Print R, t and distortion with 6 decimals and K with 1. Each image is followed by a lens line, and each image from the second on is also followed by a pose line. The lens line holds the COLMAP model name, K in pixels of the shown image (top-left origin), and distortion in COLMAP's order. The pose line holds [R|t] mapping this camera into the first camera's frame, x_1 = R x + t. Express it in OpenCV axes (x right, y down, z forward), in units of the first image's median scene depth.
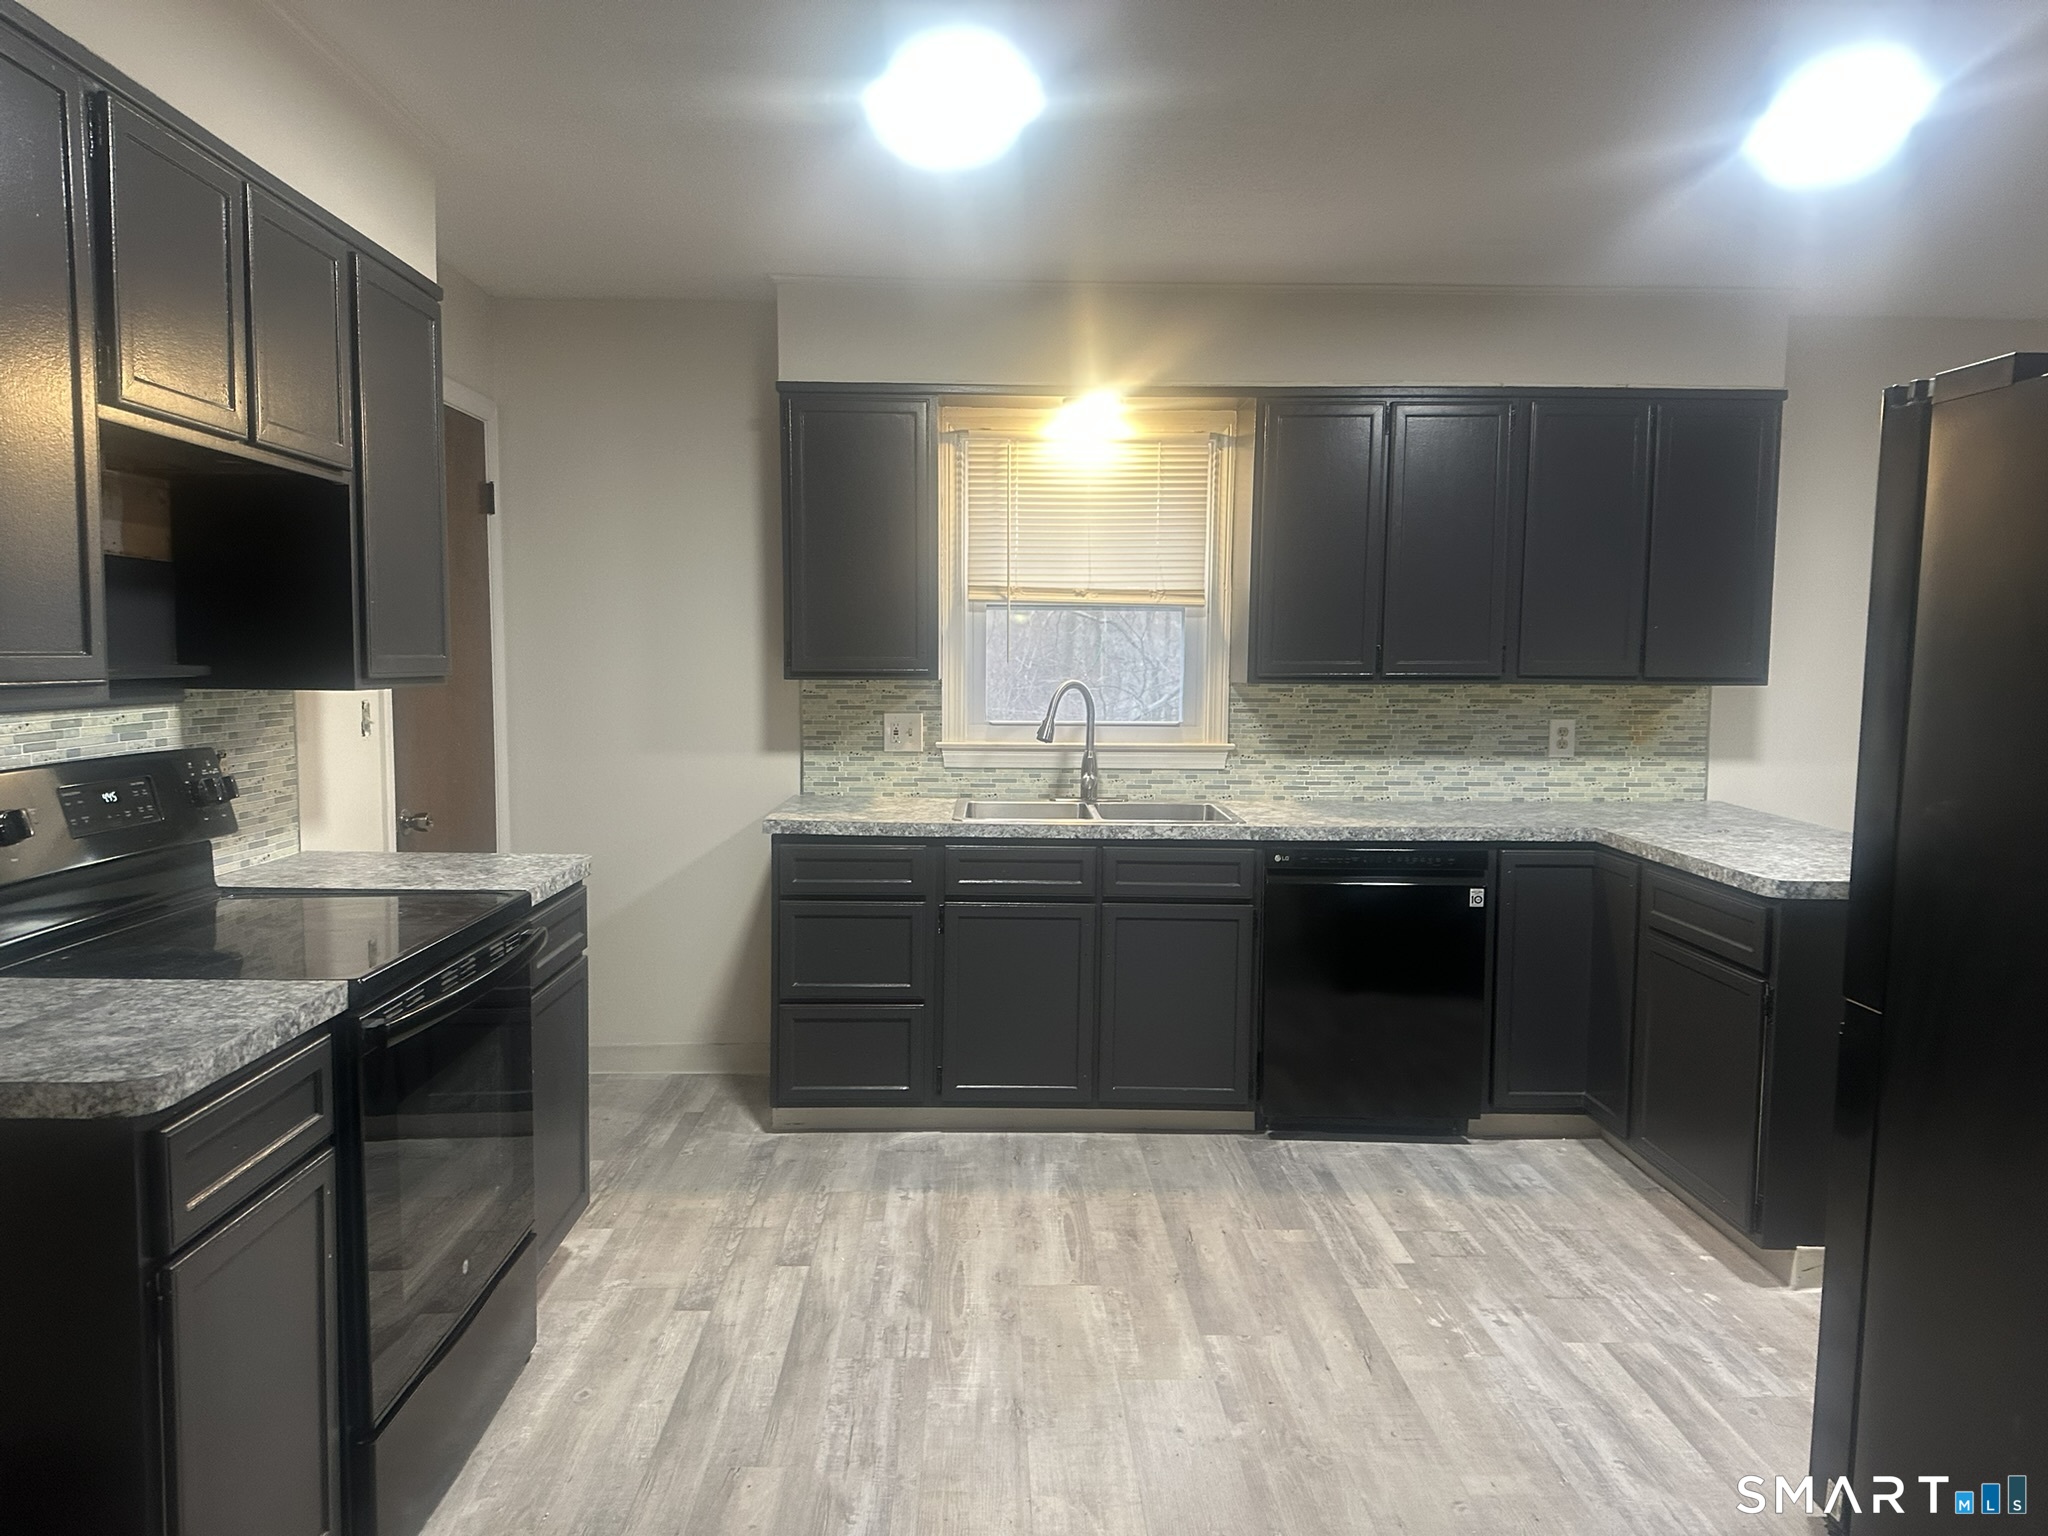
lens RADIAL K [[1413.1, 0, 1024.0], [0, 1413.1, 768.0], [0, 0, 1]] dist [0.088037, -0.001589]
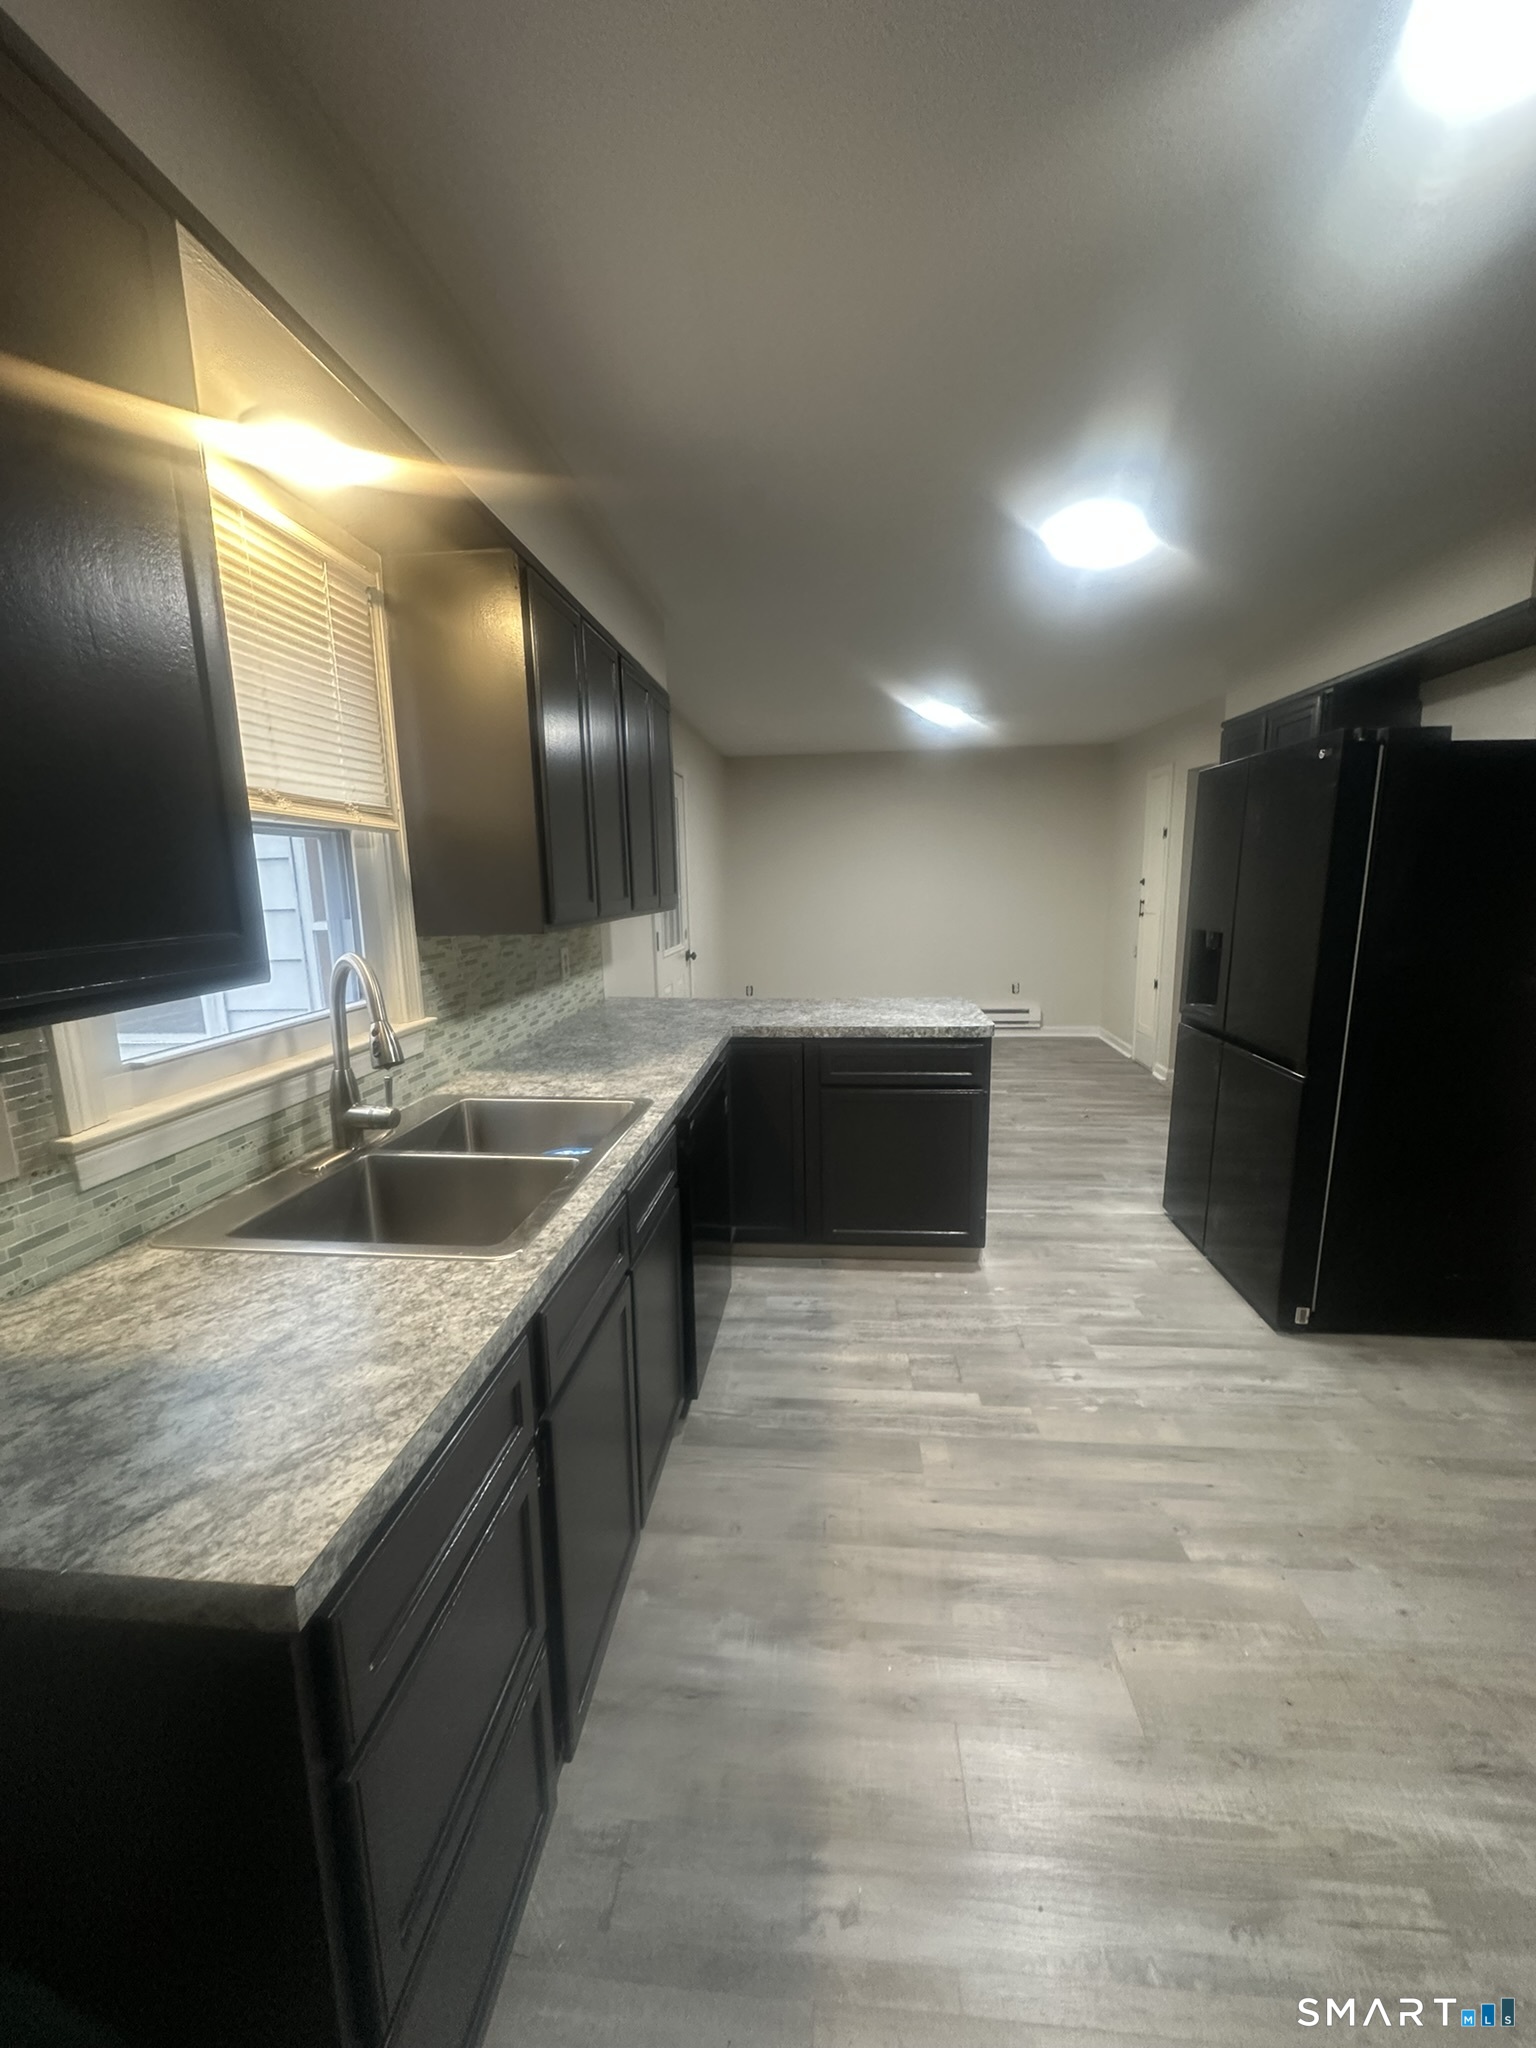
lens RADIAL K [[812.7, 0, 768.0], [0, 812.7, 1024.0], [0, 0, 1]] dist [0.009232, -0.000065]
pose [[0.108766, -0.184599, 0.976777, -0.320330], [0.093159, 0.980175, 0.174868, -0.089483], [-0.989693, 0.071976, 0.123807, 0.932327]]
